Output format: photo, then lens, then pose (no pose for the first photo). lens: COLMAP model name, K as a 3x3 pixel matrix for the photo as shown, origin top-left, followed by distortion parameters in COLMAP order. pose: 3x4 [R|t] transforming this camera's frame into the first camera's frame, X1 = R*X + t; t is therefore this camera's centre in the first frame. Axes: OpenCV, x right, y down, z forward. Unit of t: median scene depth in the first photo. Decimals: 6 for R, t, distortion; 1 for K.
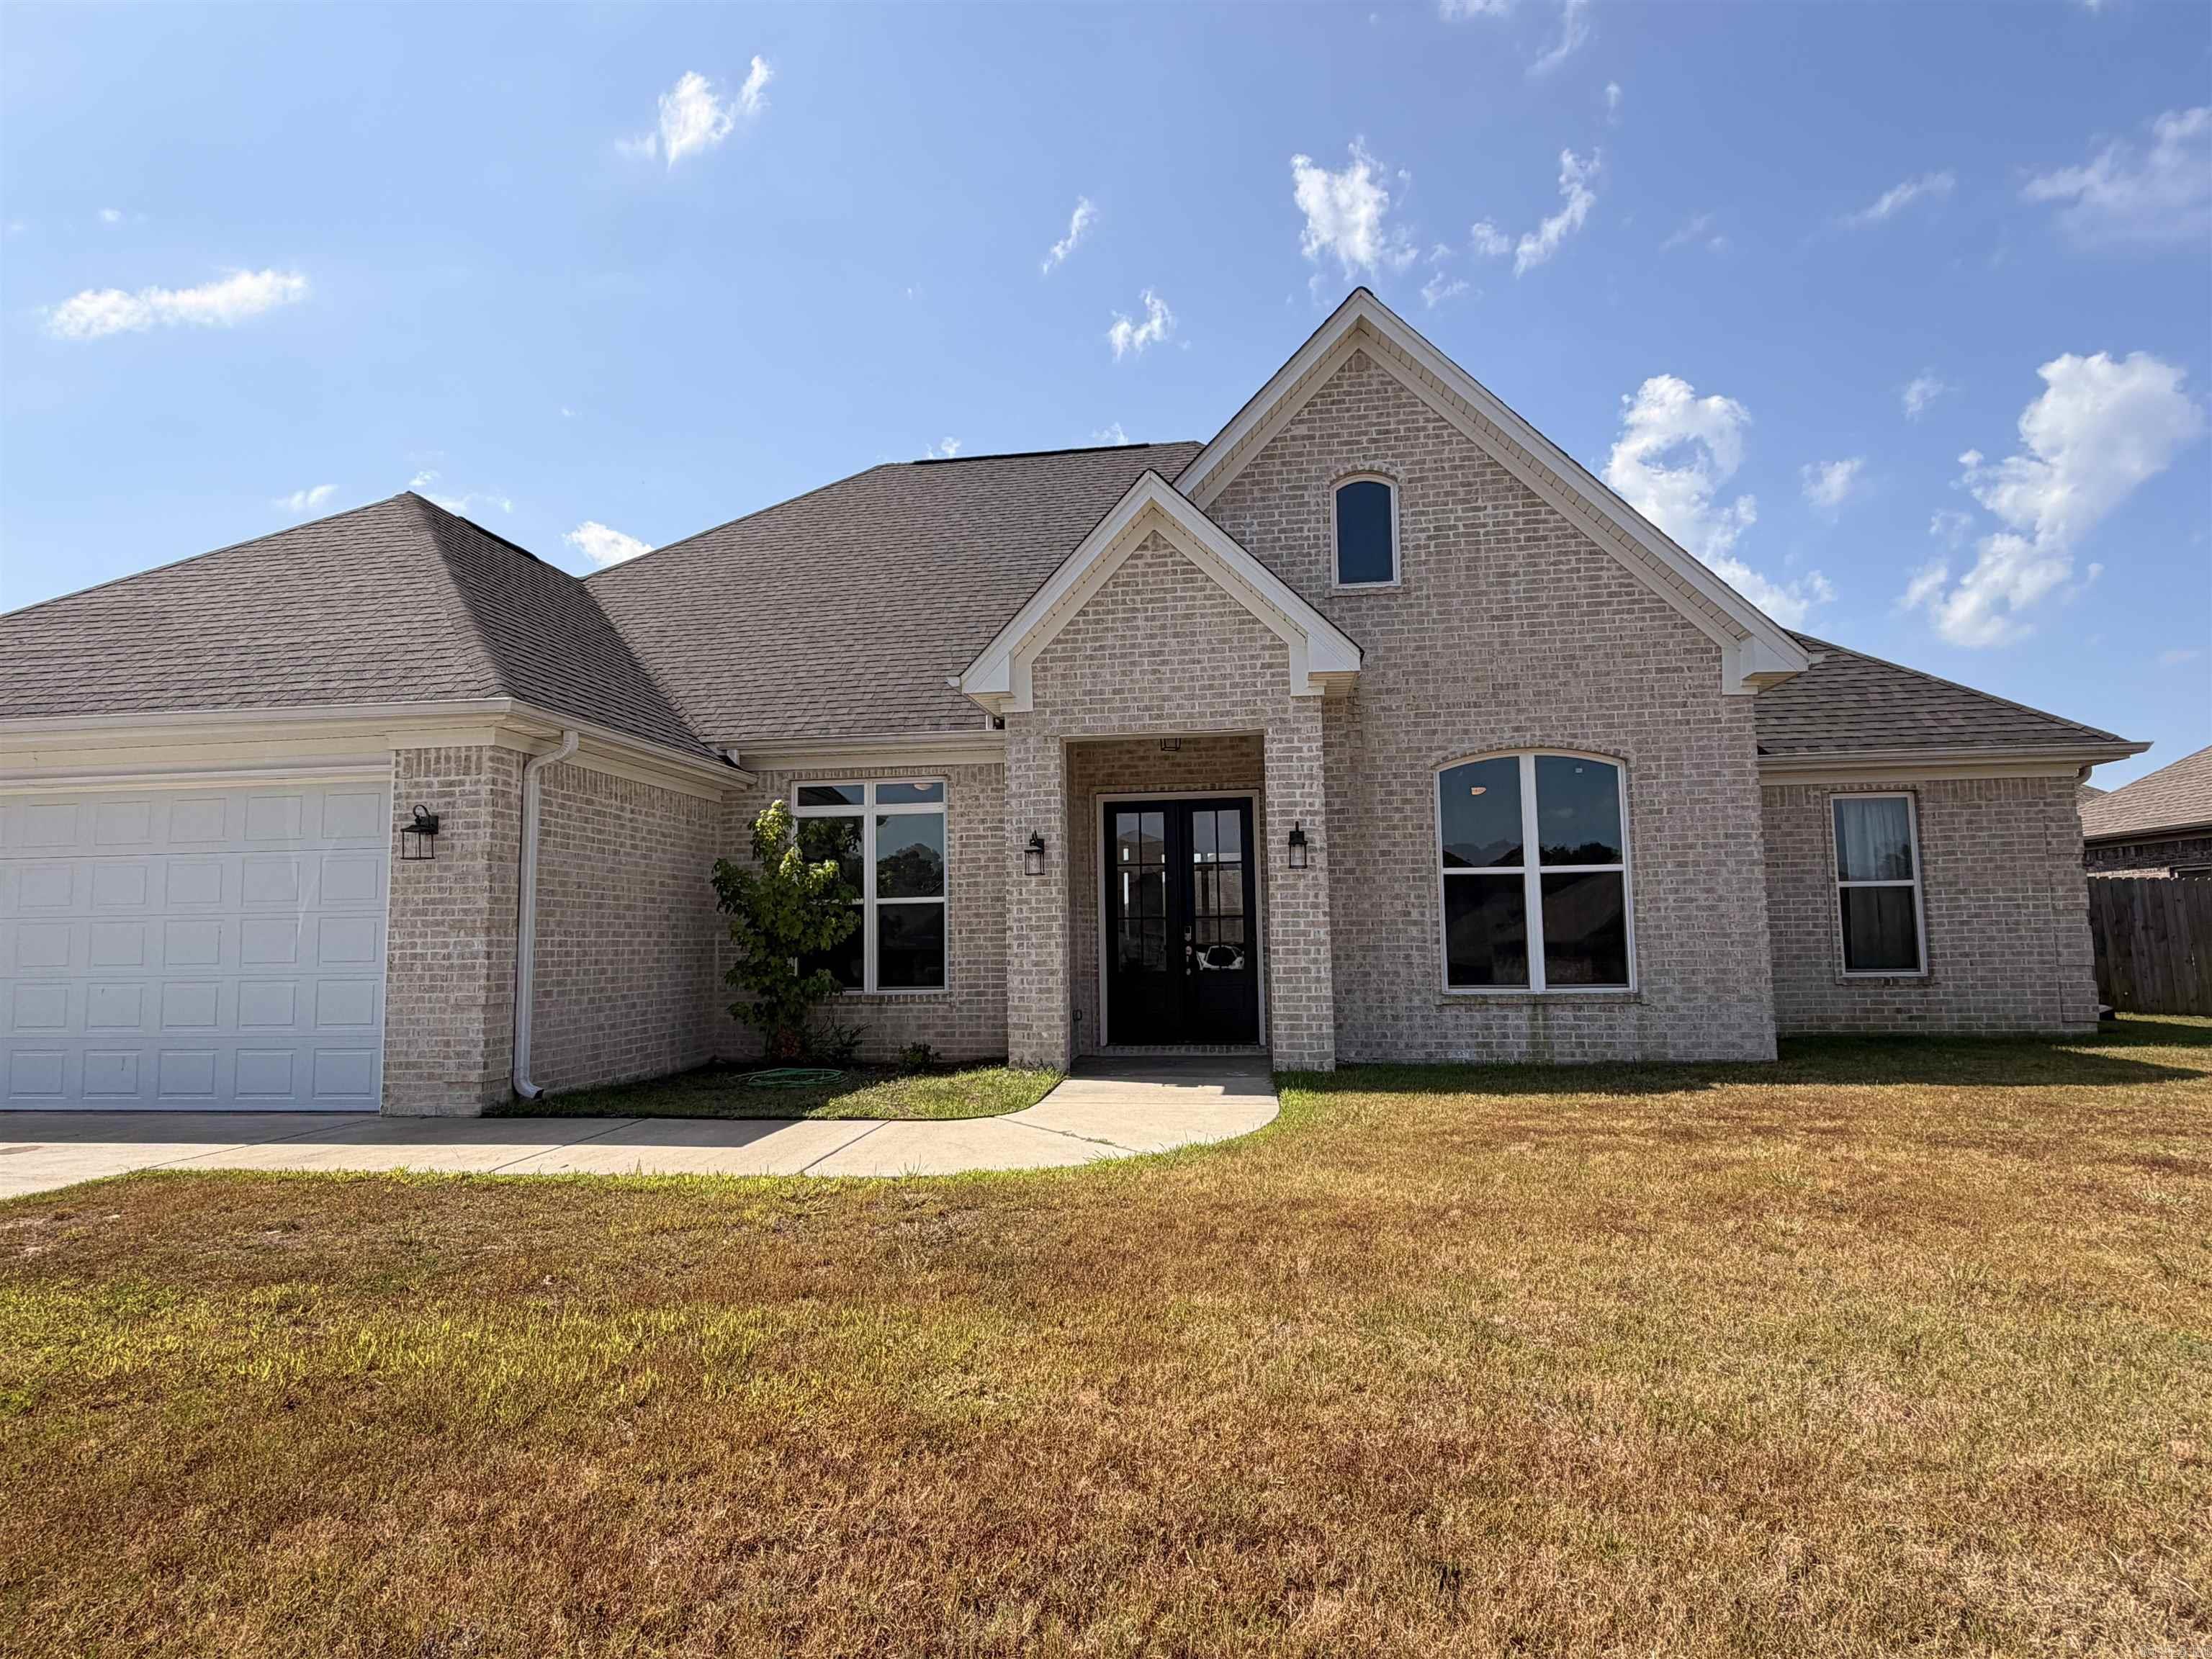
lens RADIAL K [[1157.9, 0, 1106.0], [0, 1157.9, 829.5], [0, 0, 1]] dist [0.001814, 0.000026]
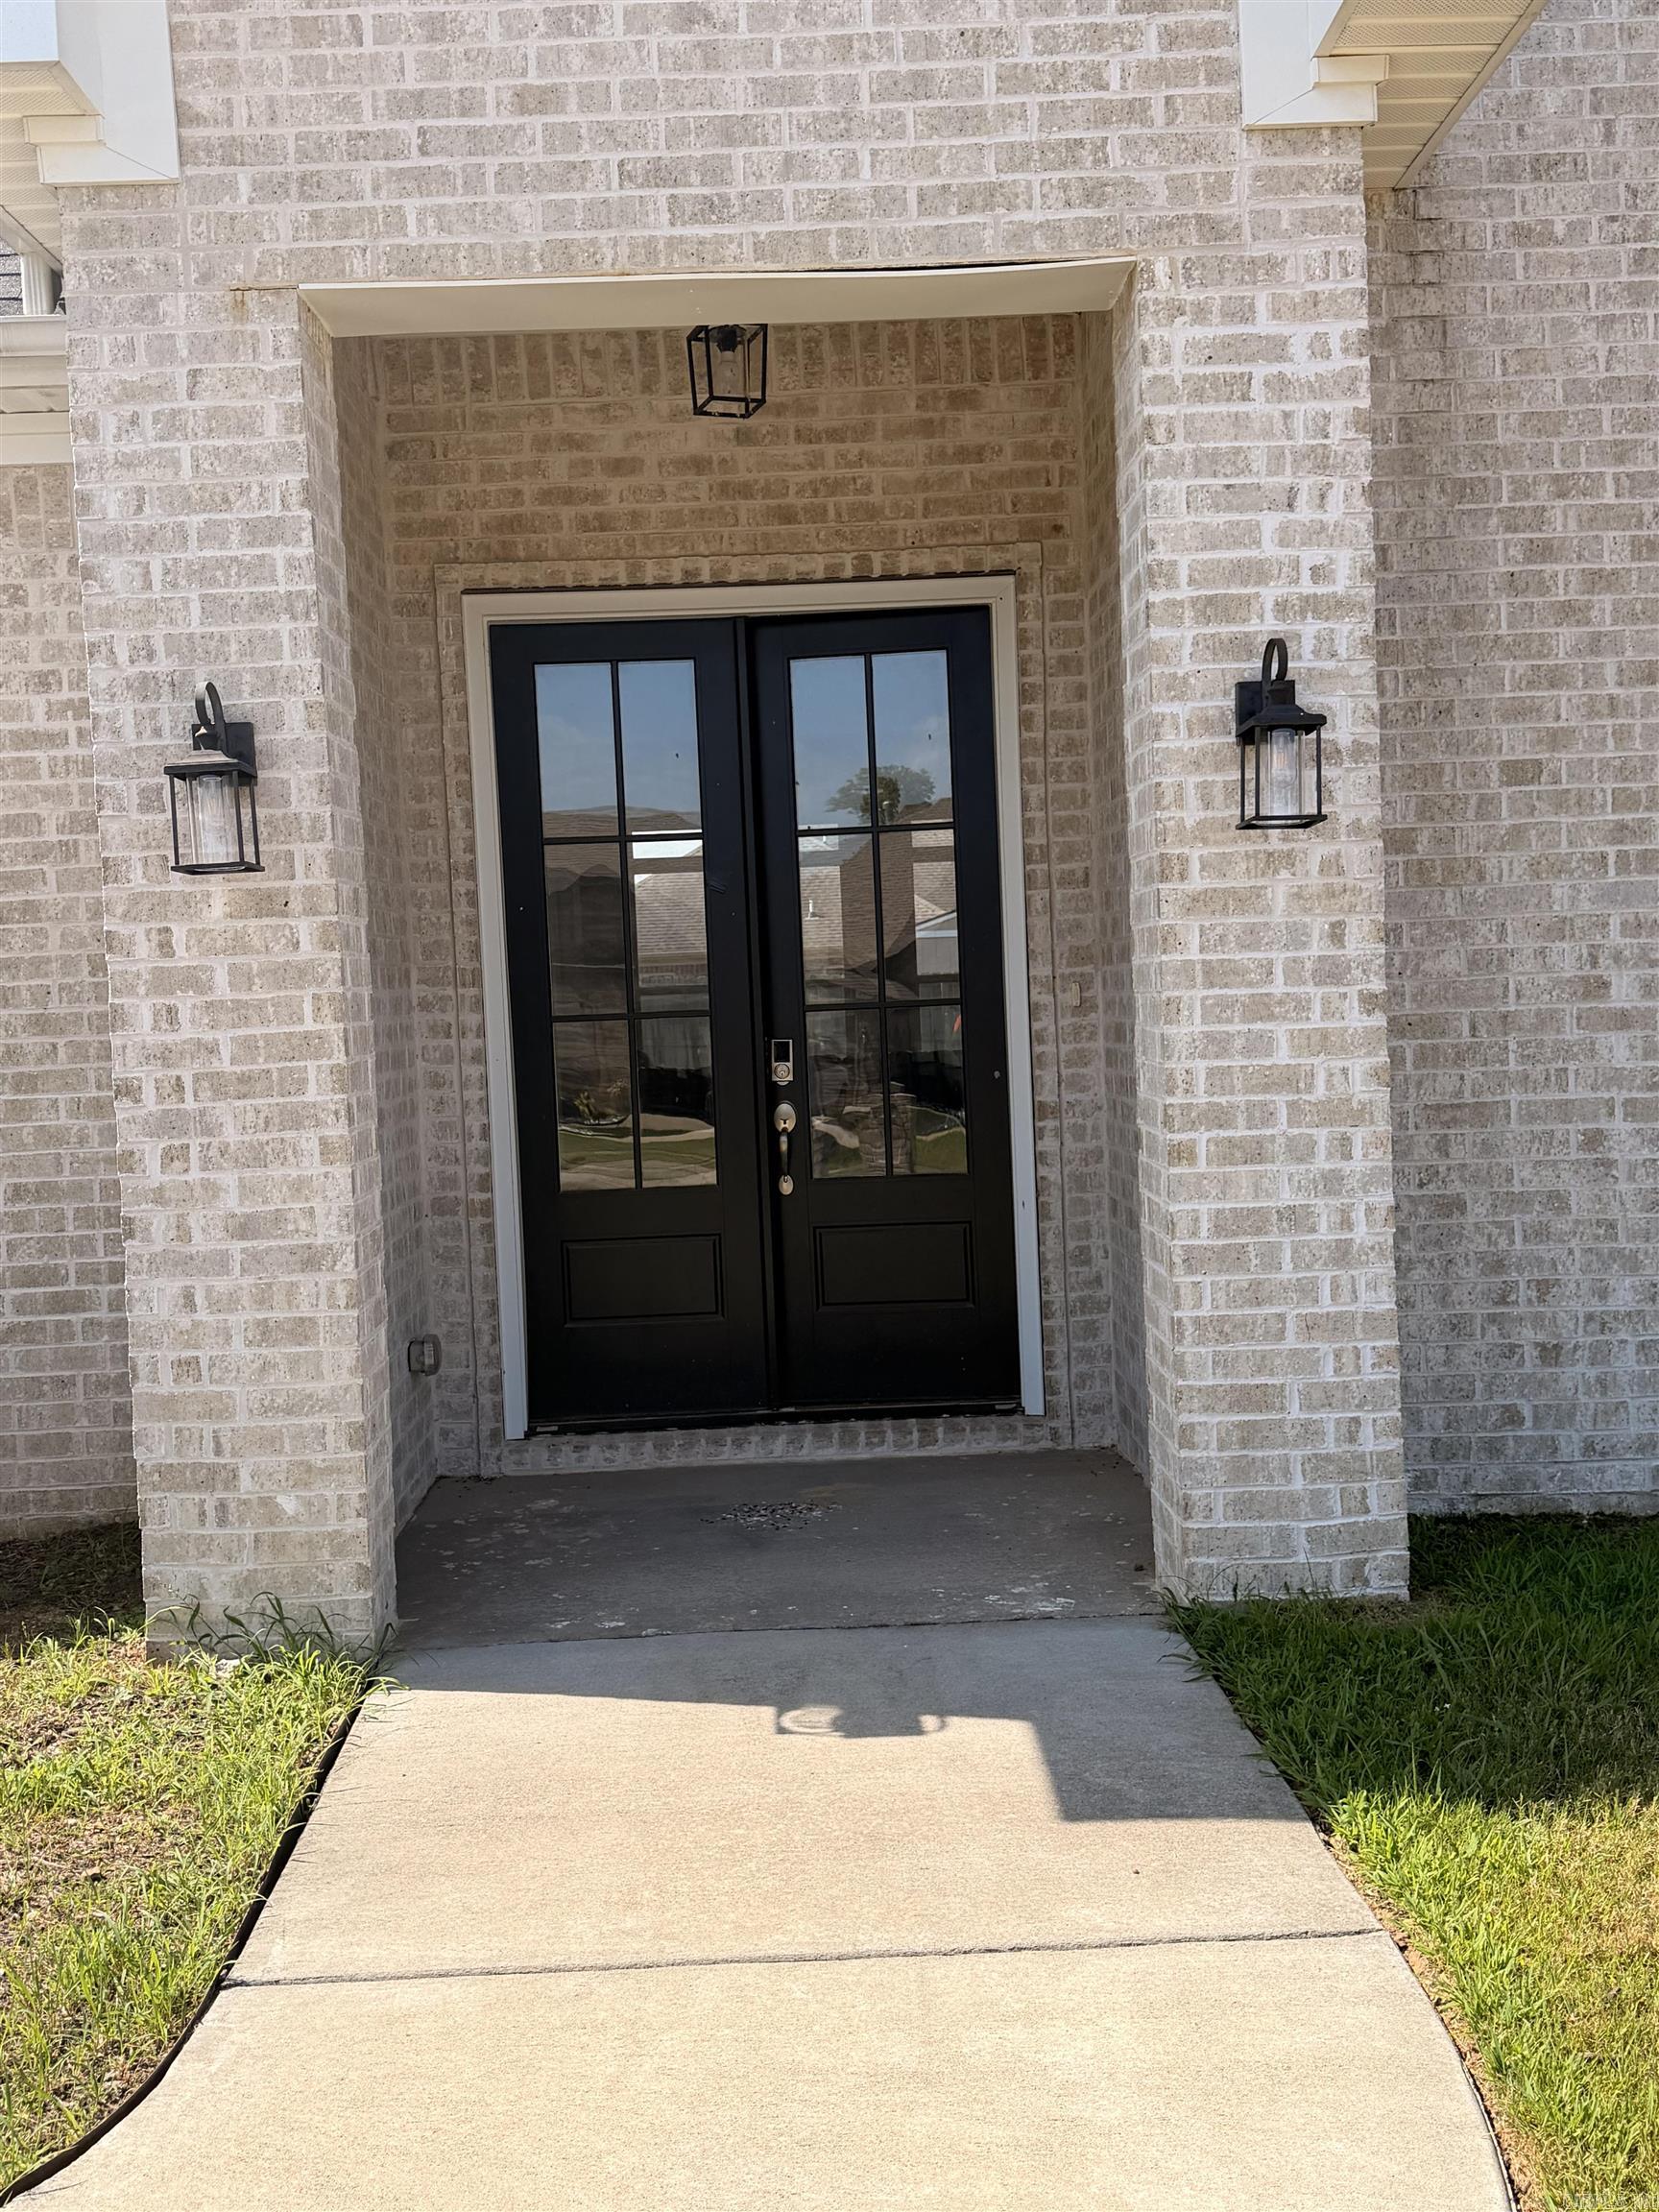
lens RADIAL K [[2259.1, 0, 829.5], [0, 2259.1, 1106.0], [0, 0, 1]] dist [0.177474, -0.401046]
pose [[0.988744, -0.031777, 0.146202, -0.006222], [0.011695, 0.990610, 0.136216, 0.023983], [-0.149158, -0.132973, 0.979832, 0.497870]]
